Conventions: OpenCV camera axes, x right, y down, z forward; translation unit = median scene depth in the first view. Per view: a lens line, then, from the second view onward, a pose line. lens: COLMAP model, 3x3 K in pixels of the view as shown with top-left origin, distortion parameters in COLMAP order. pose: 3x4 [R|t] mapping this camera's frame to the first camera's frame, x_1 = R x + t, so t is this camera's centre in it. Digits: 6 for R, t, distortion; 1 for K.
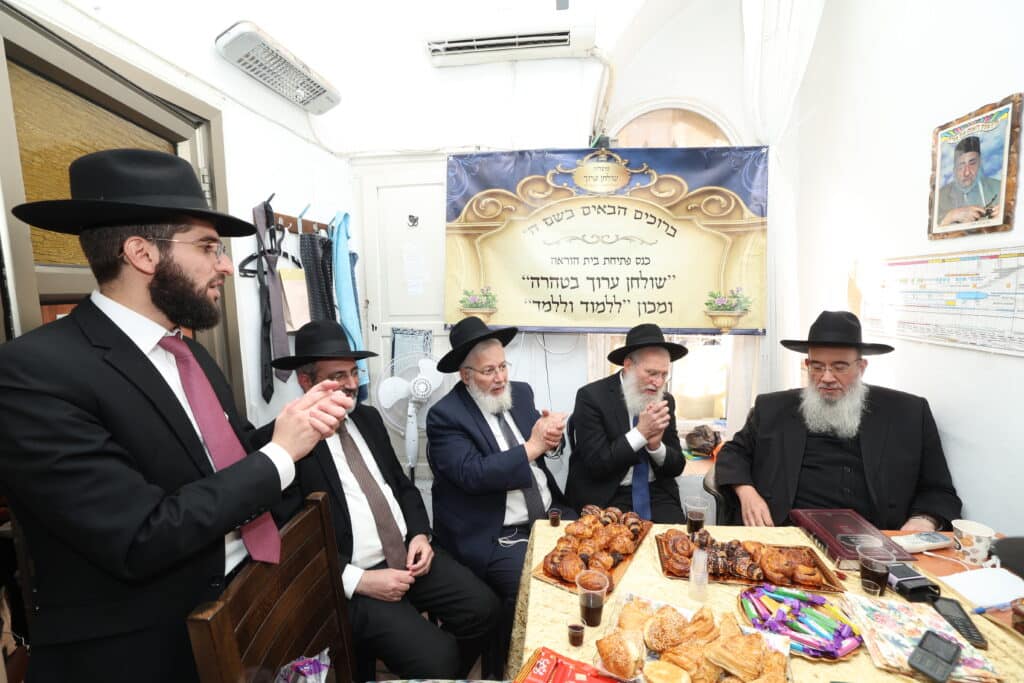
lens RADIAL K [[437.3, 0, 506.5], [0, 437.3, 334.9], [0, 0, 1]] dist [-0.037036, 0.011431]
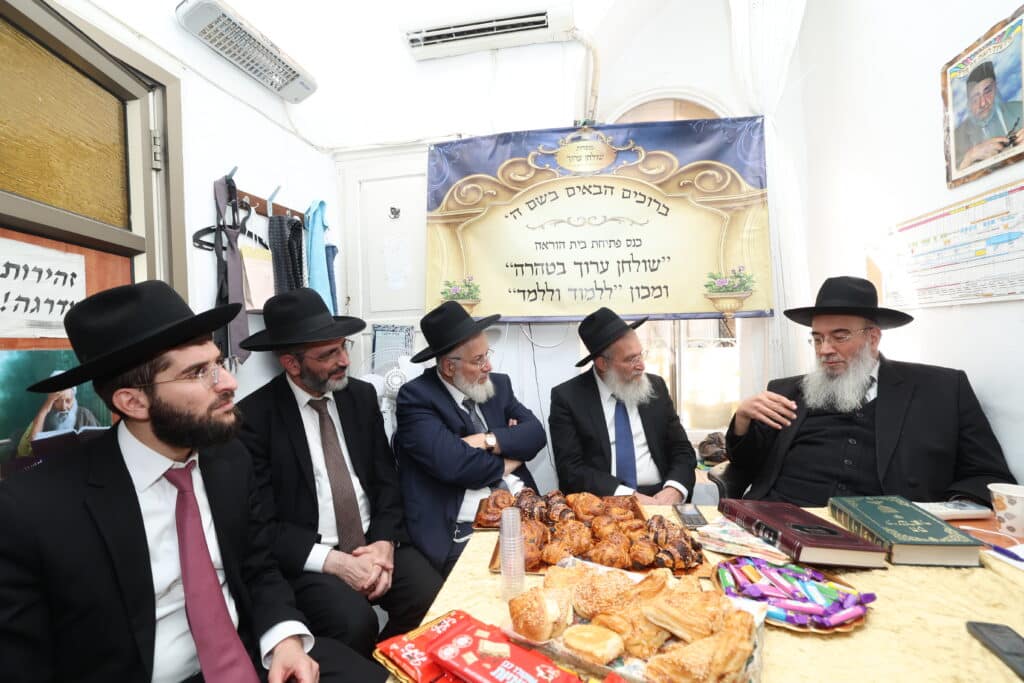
lens RADIAL K [[448.0, 0, 512.0], [0, 448.0, 341.5], [0, 0, 1]] dist [-0.037170, 0.013309]
pose [[0.998302, -0.013141, -0.056752, 0.110825], [0.007652, 0.995365, -0.095865, 0.134612], [0.057749, 0.095268, 0.993775, 0.065392]]
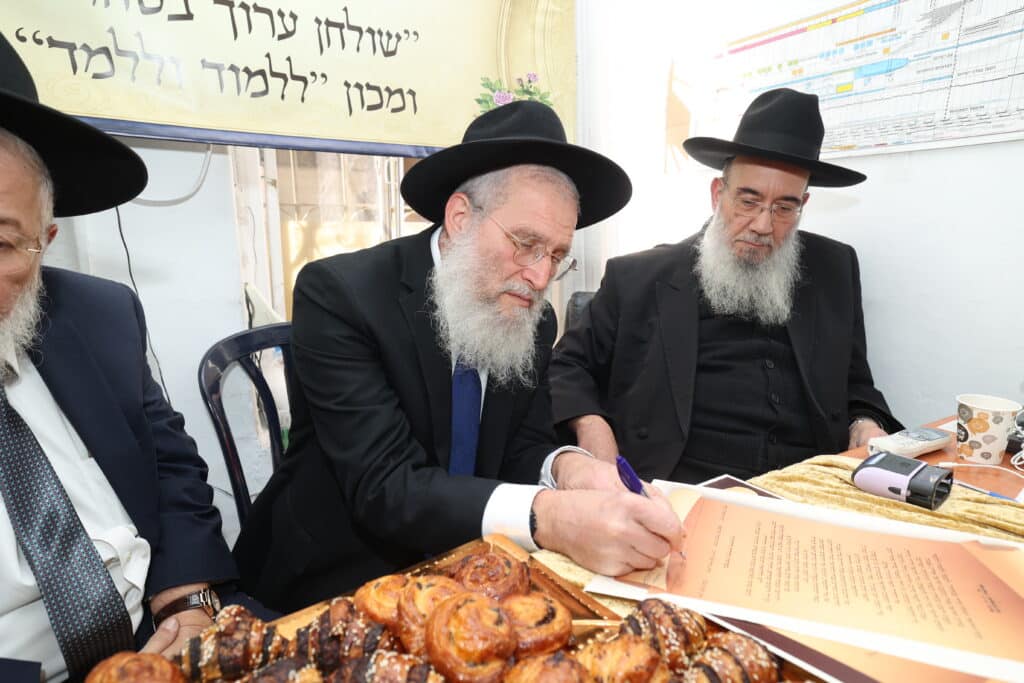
lens RADIAL K [[588.2, 0, 507.2], [0, 588.2, 347.1], [0, 0, 1]] dist [-0.030176, 0.030120]
pose [[0.804114, -0.103435, 0.585408, 0.060113], [0.044631, 0.992472, 0.114054, 0.141336], [-0.592798, -0.065585, 0.802677, 0.425726]]
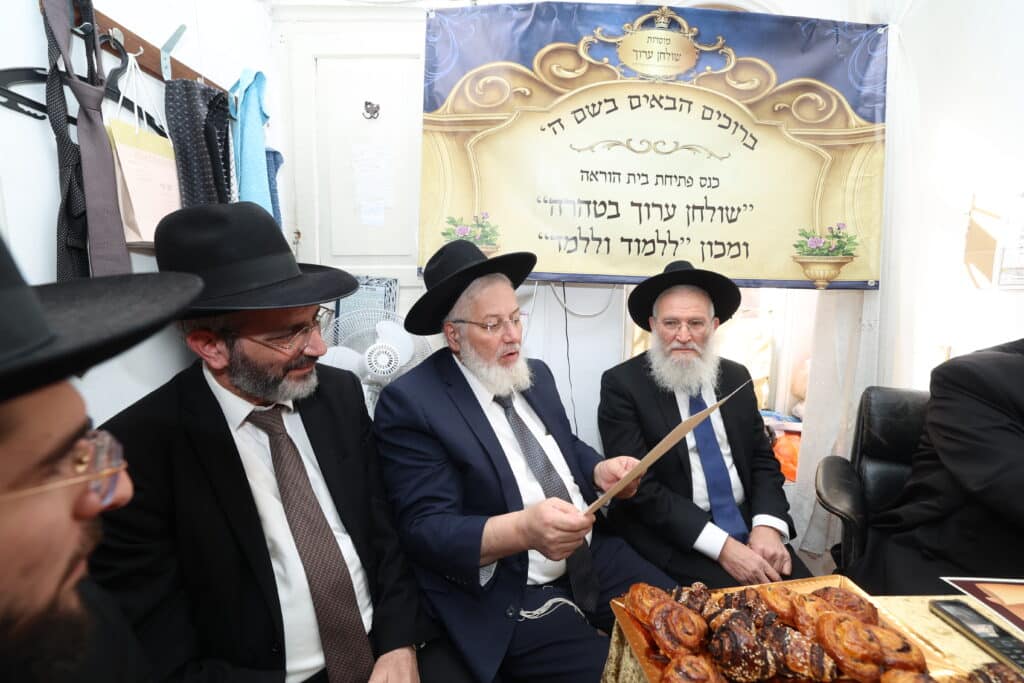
lens RADIAL K [[441.3, 0, 515.3], [0, 441.3, 339.7], [0, 0, 1]] dist [-0.031628, 0.012738]
pose [[0.992306, 0.013345, 0.123087, -0.084155], [-0.014689, 0.999842, 0.010014, 0.084882], [-0.122934, -0.011745, 0.992345, 0.354108]]
